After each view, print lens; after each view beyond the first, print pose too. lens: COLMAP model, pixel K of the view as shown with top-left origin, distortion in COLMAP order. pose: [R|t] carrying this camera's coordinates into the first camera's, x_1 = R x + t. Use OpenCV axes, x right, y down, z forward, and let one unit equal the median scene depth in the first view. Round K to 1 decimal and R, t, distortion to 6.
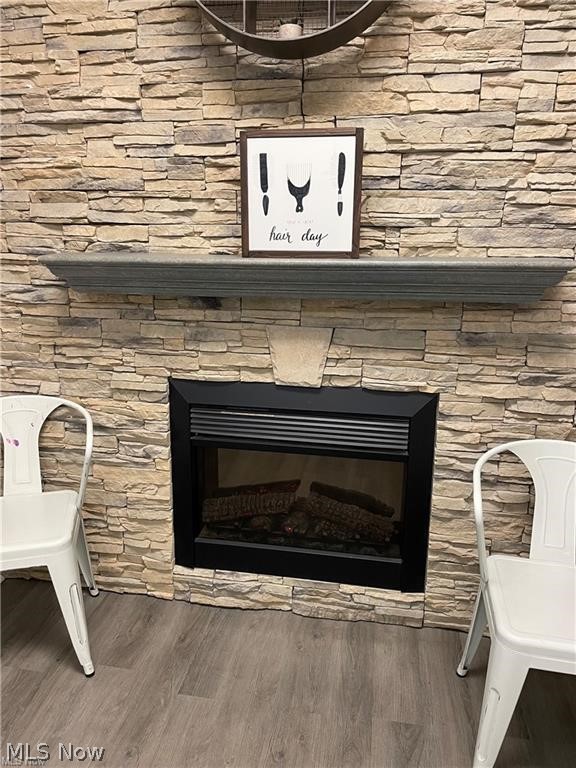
lens RADIAL K [[584.8, 0, 286.3], [0, 584.8, 382.3], [0, 0, 1]] dist [0.088556, -0.109152]
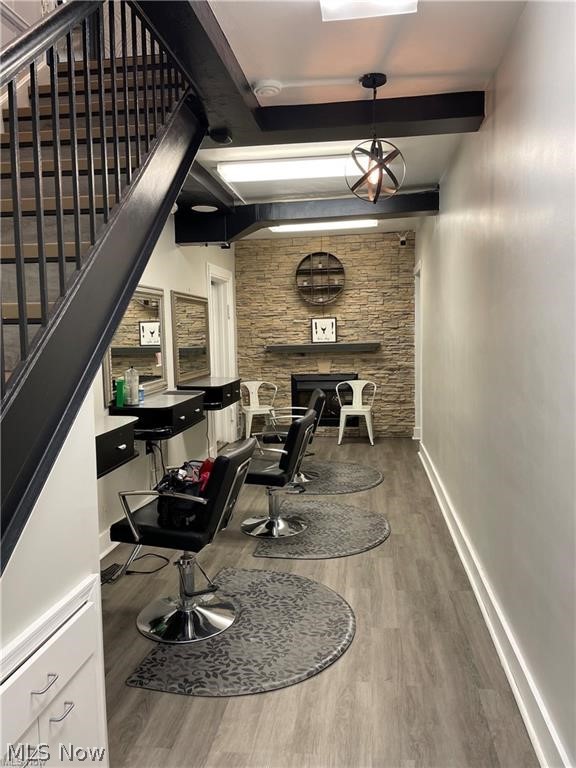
lens RADIAL K [[584.8, 0, 289.3], [0, 584.8, 382.5], [0, 0, 1]] dist [0.088556, -0.109152]
pose [[0.998448, -0.039082, 0.039676, -0.416302], [0.044970, 0.986023, -0.160423, 0.759908], [-0.032852, 0.161959, 0.986251, -3.230909]]
